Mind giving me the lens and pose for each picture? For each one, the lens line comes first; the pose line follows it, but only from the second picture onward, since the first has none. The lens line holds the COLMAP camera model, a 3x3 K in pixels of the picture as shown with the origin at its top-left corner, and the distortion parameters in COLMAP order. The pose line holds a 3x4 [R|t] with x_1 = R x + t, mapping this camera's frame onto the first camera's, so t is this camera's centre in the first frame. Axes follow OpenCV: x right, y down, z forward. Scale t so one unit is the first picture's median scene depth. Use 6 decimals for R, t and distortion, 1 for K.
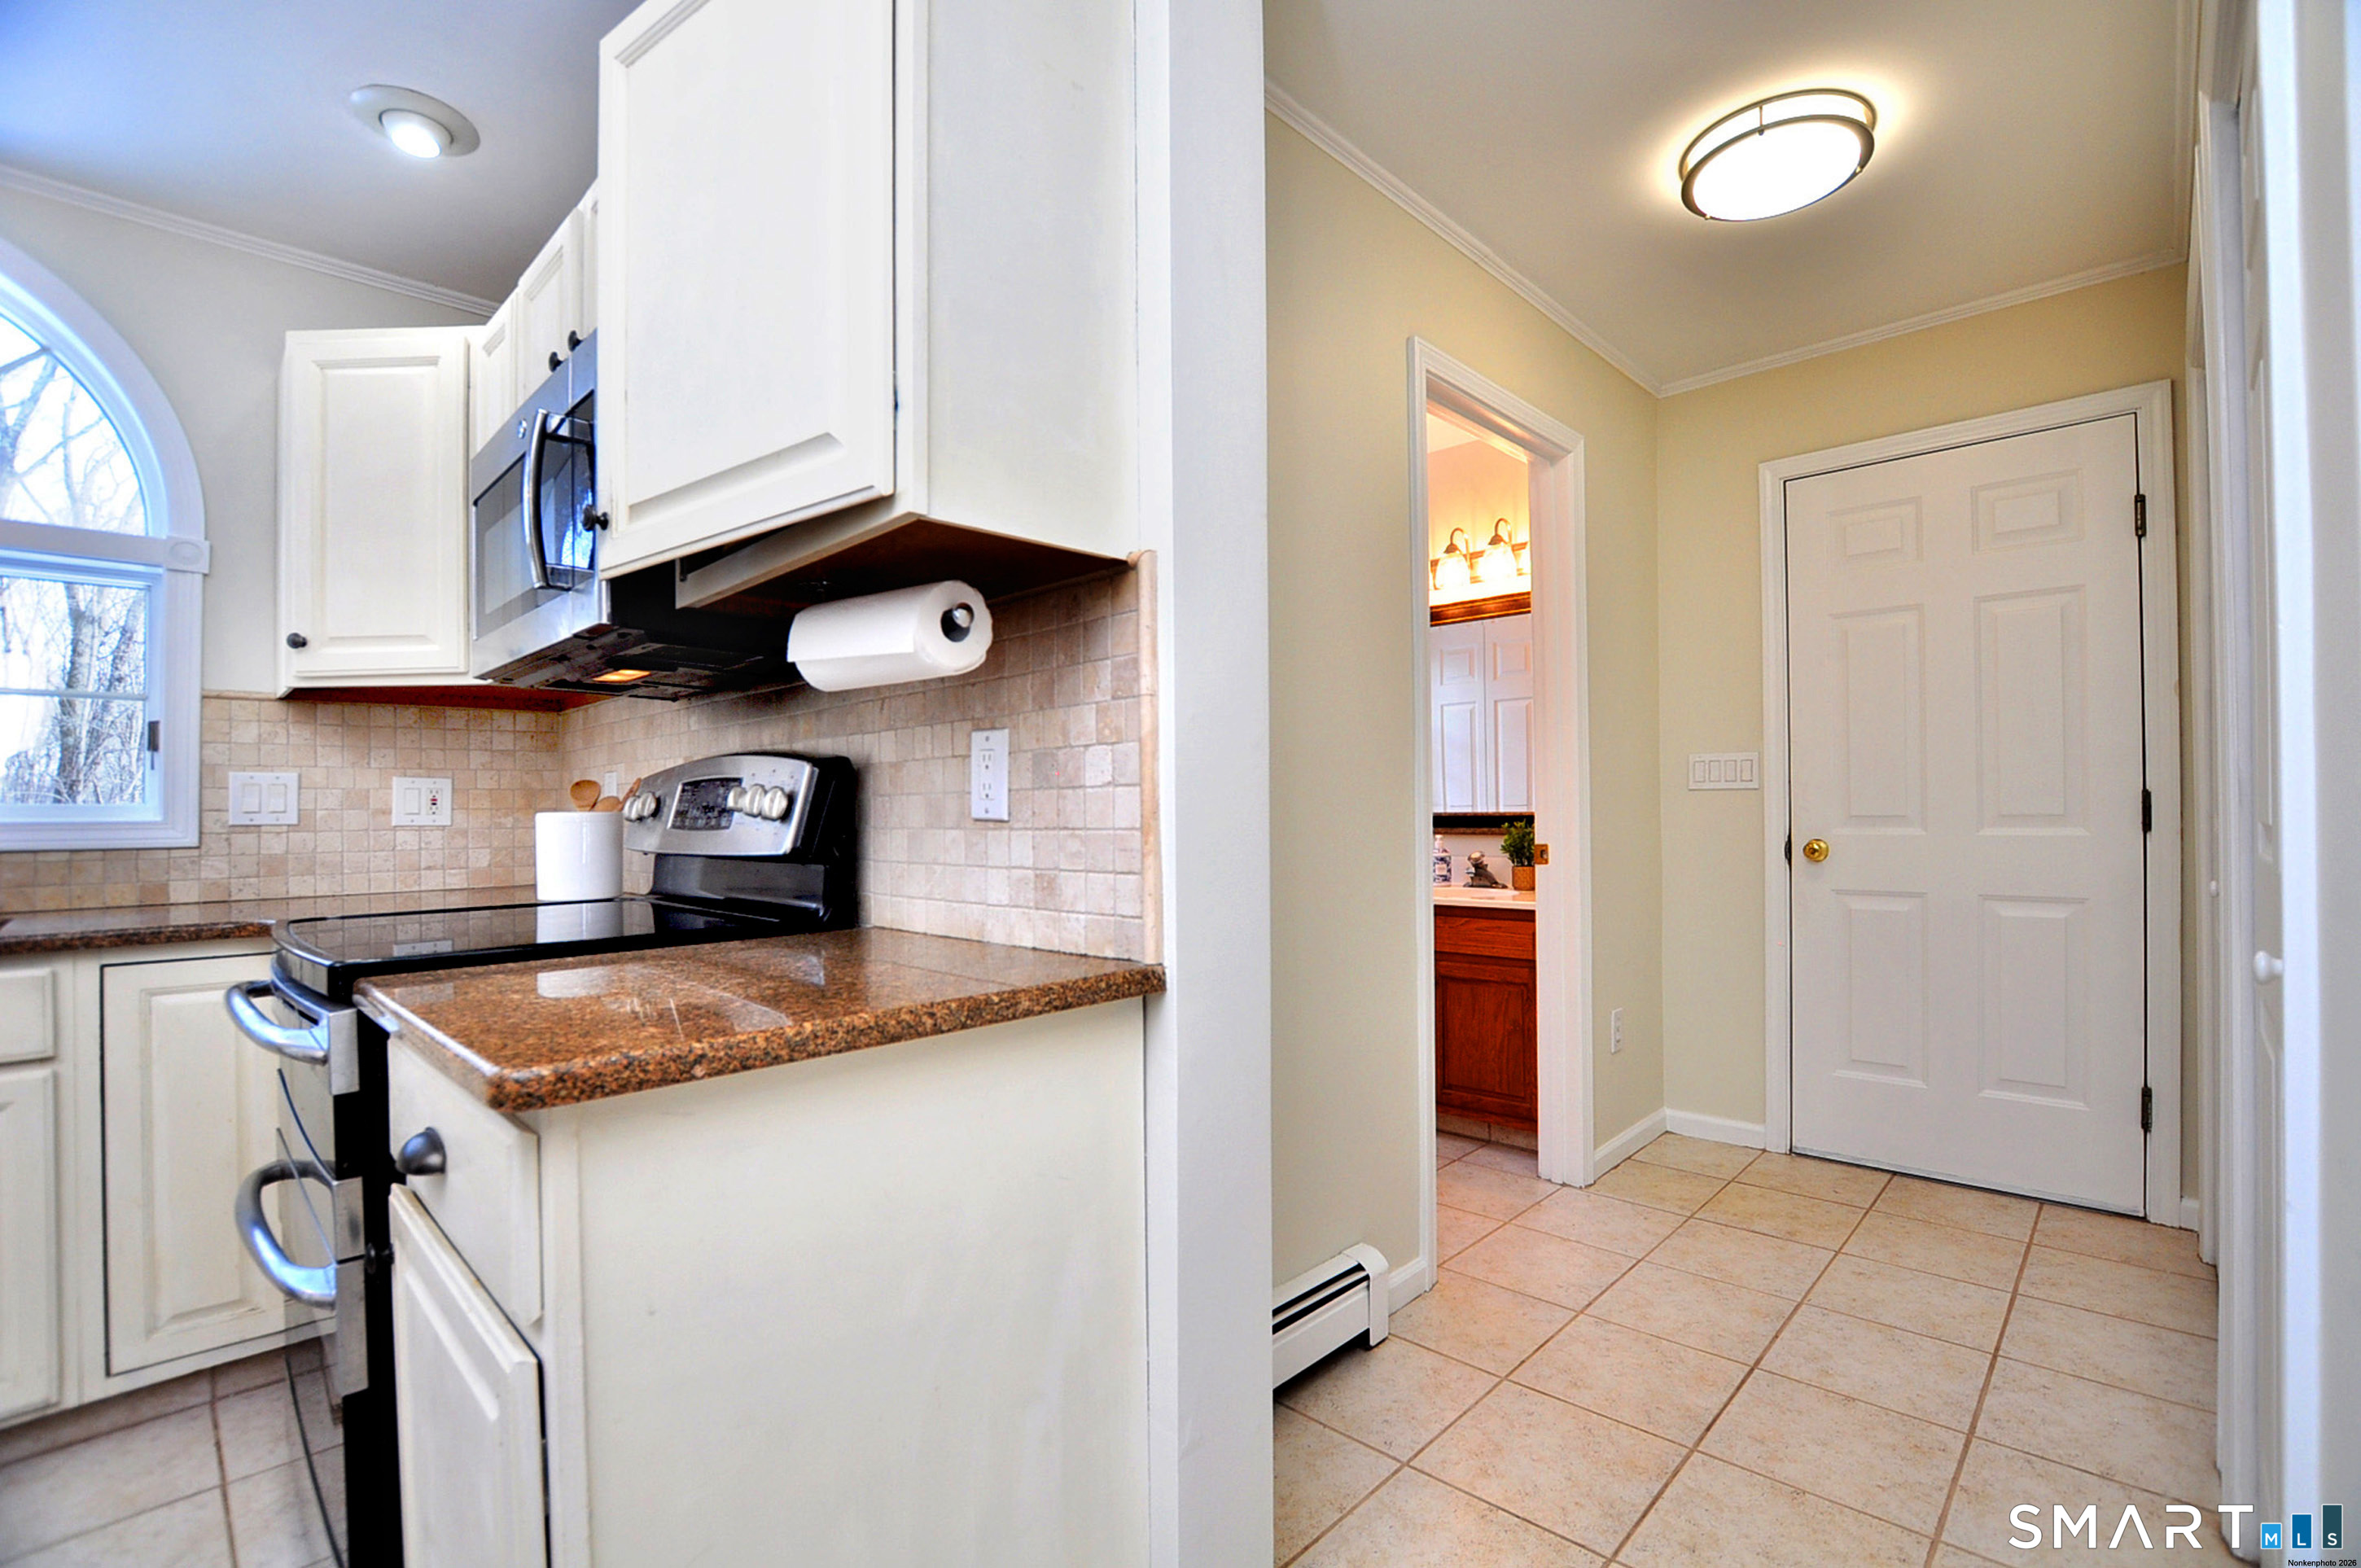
lens RADIAL K [[1049.1, 0, 1195.4], [0, 1049.1, 813.8], [0, 0, 1]] dist [-0.045619, 0.011350]
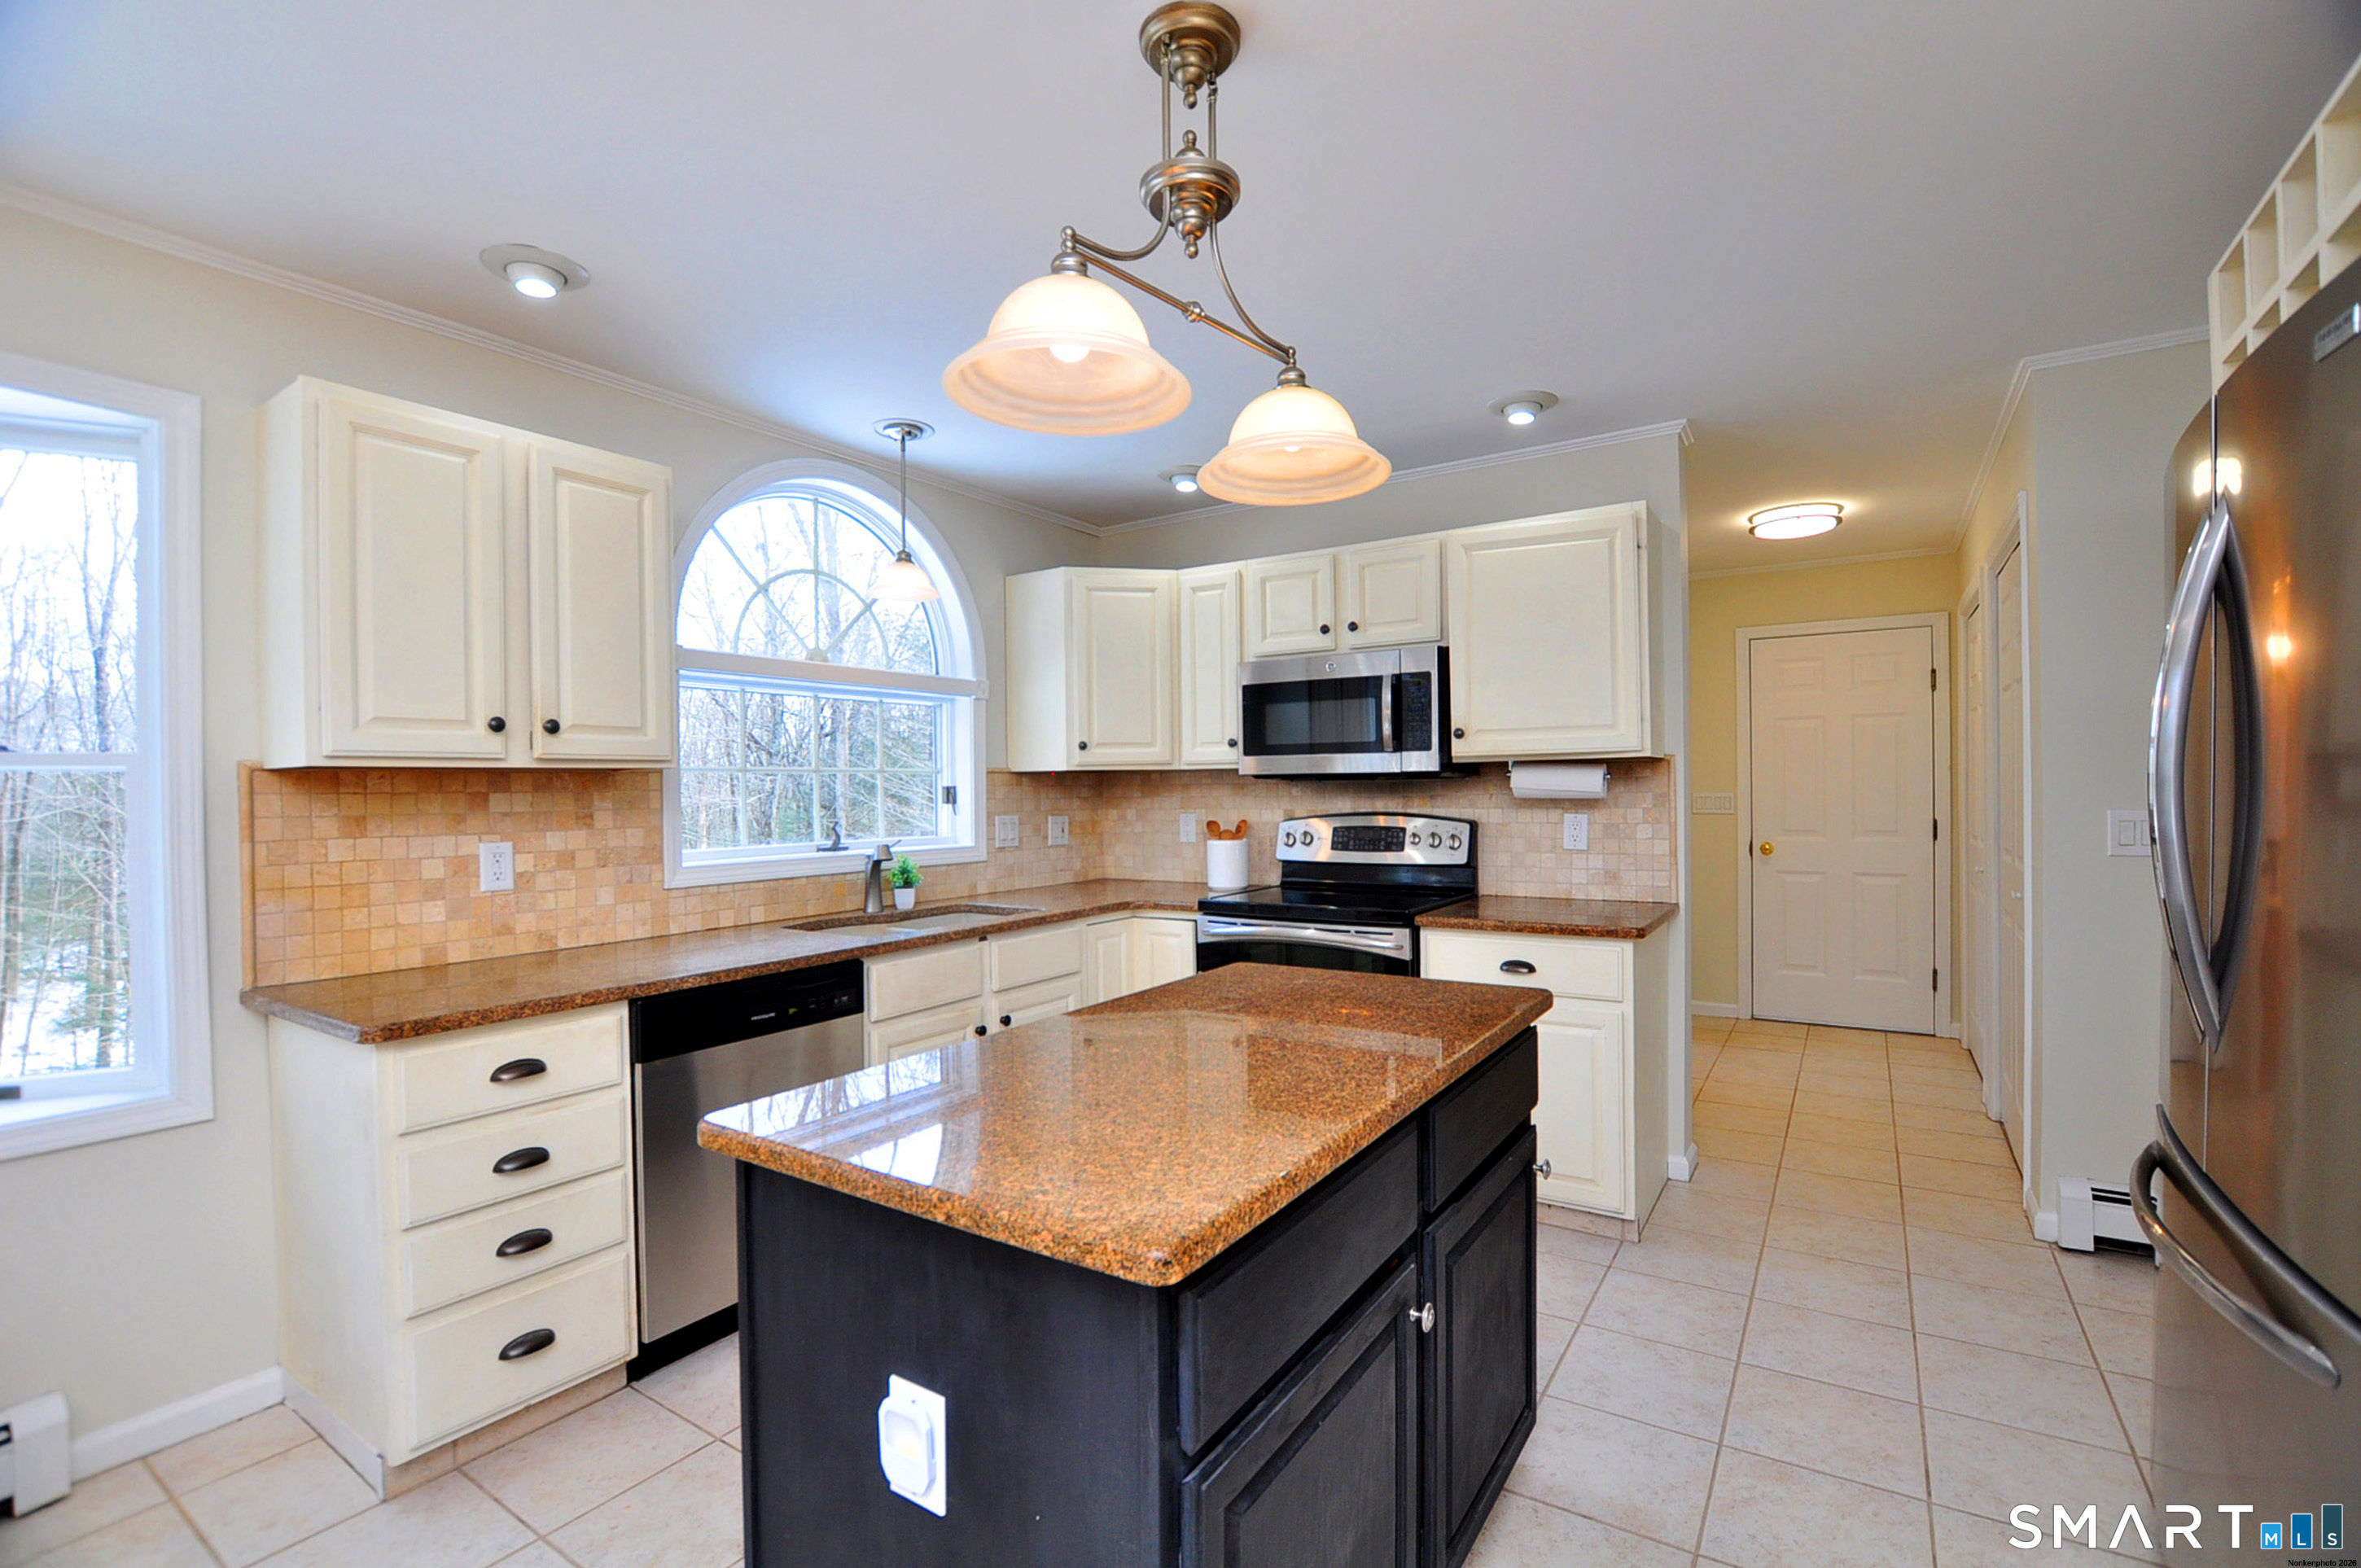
lens RADIAL K [[1054.6, 0, 1186.0], [0, 1054.6, 804.4], [0, 0, 1]] dist [-0.027740, 0.000111]
pose [[0.981890, -0.001454, 0.189446, -1.375512], [-0.000073, 0.999968, 0.008055, -0.106222], [-0.189452, -0.007923, 0.981858, -1.111499]]
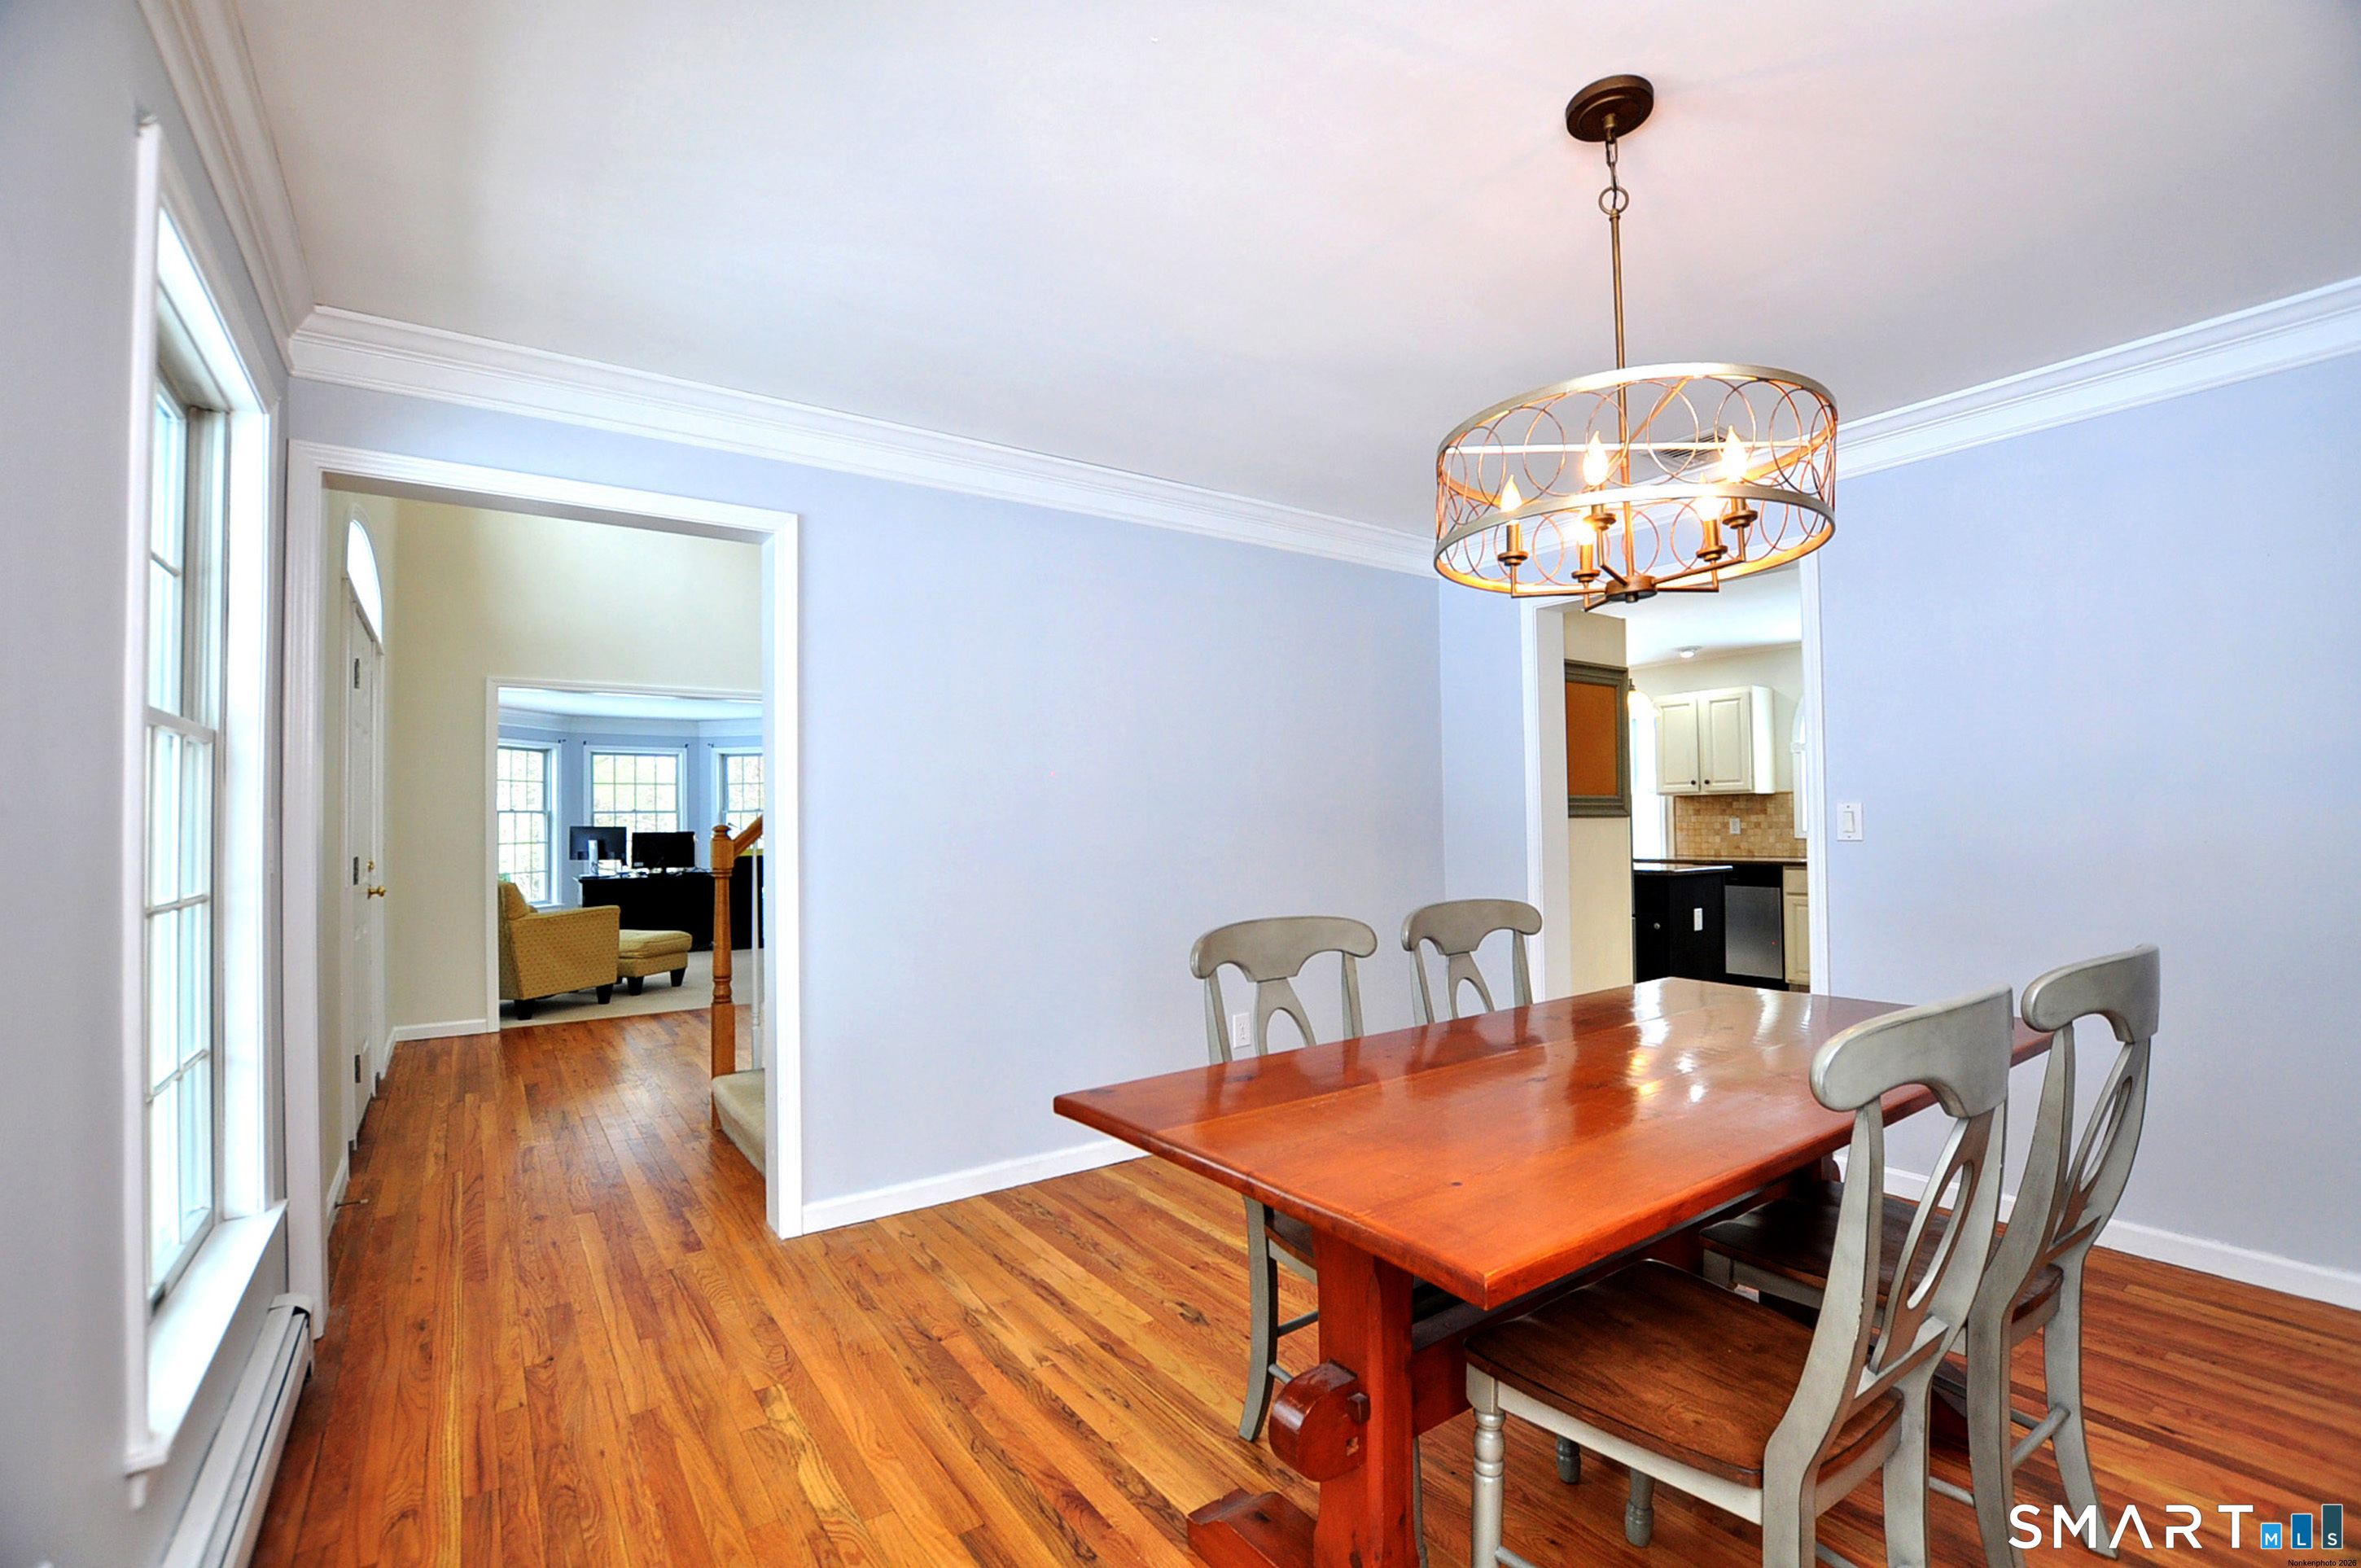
lens RADIAL K [[1054.6, 0, 1186.0], [0, 1054.6, 804.4], [0, 0, 1]] dist [-0.027740, 0.000111]
pose [[-0.180790, -0.005295, -0.983508, 3.117910], [0.014381, 0.999864, -0.008027, -0.097156], [0.983417, -0.015595, -0.180689, -0.985853]]
